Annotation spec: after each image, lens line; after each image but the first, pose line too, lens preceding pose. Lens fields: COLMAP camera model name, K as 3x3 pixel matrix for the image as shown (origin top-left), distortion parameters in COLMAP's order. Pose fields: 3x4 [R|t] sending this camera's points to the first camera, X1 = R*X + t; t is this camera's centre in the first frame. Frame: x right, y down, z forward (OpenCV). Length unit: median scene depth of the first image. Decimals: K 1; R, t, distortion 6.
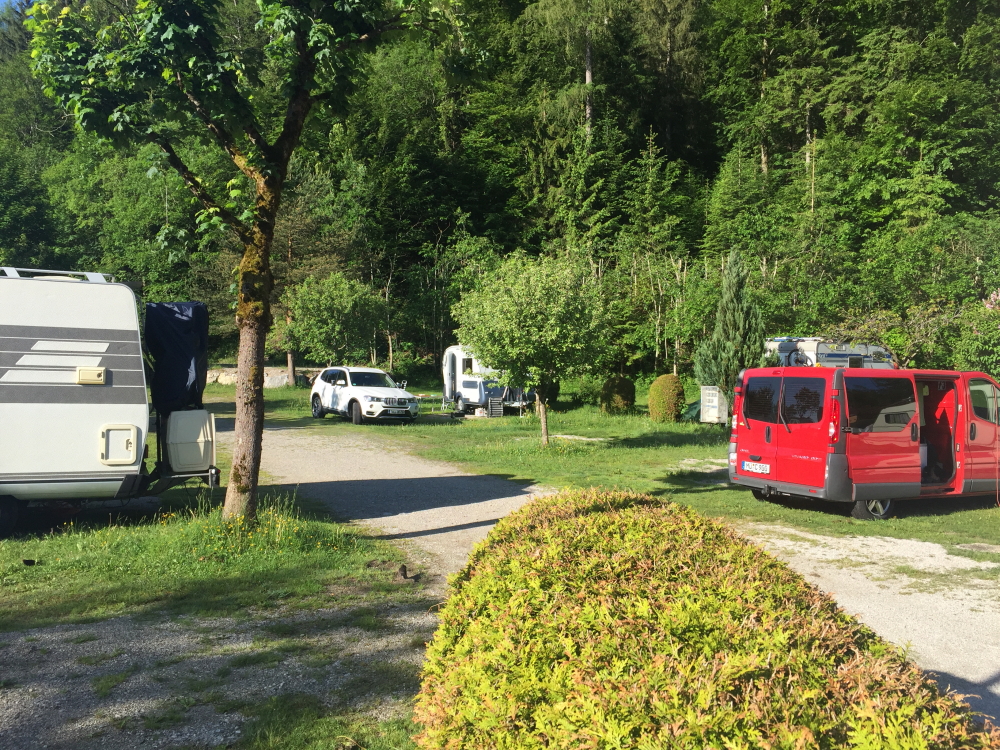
lens RADIAL K [[843.4, 0, 499.0], [0, 843.4, 374.9], [0, 0, 1]] dist [0.014624, -0.001008]
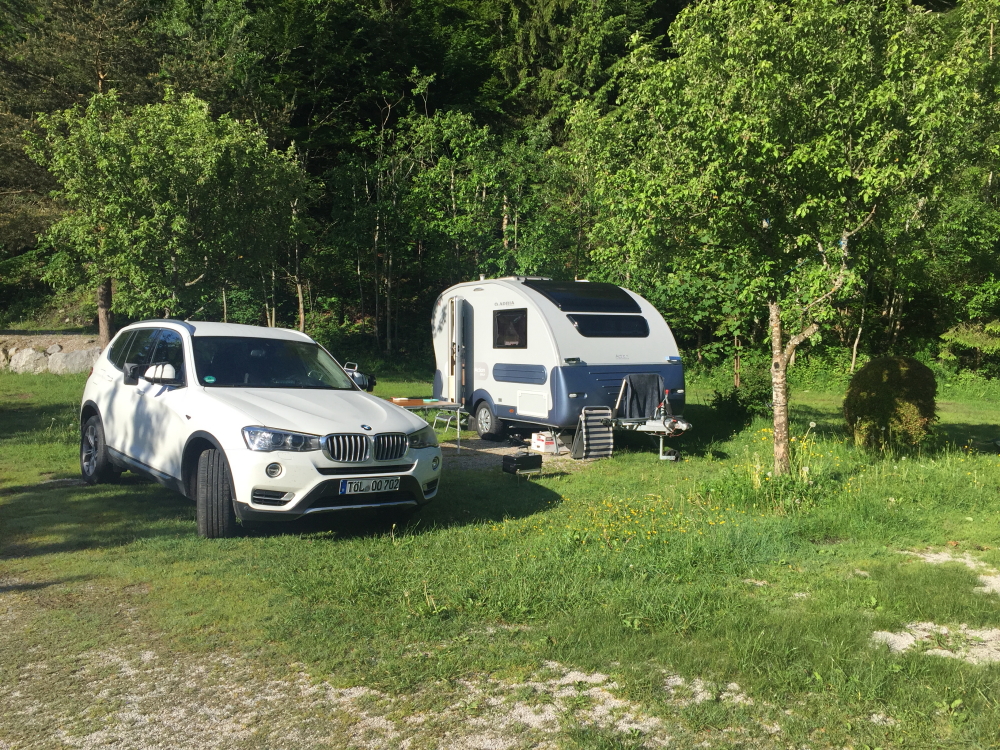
lens RADIAL K [[843.4, 0, 502.2], [0, 843.4, 373.9], [0, 0, 1]] dist [0.014624, -0.001008]
pose [[0.992497, 0.001760, 0.122254, -0.089355], [-0.004752, 0.999696, 0.024184, 0.001668], [-0.122174, -0.024584, 0.992204, 0.580842]]
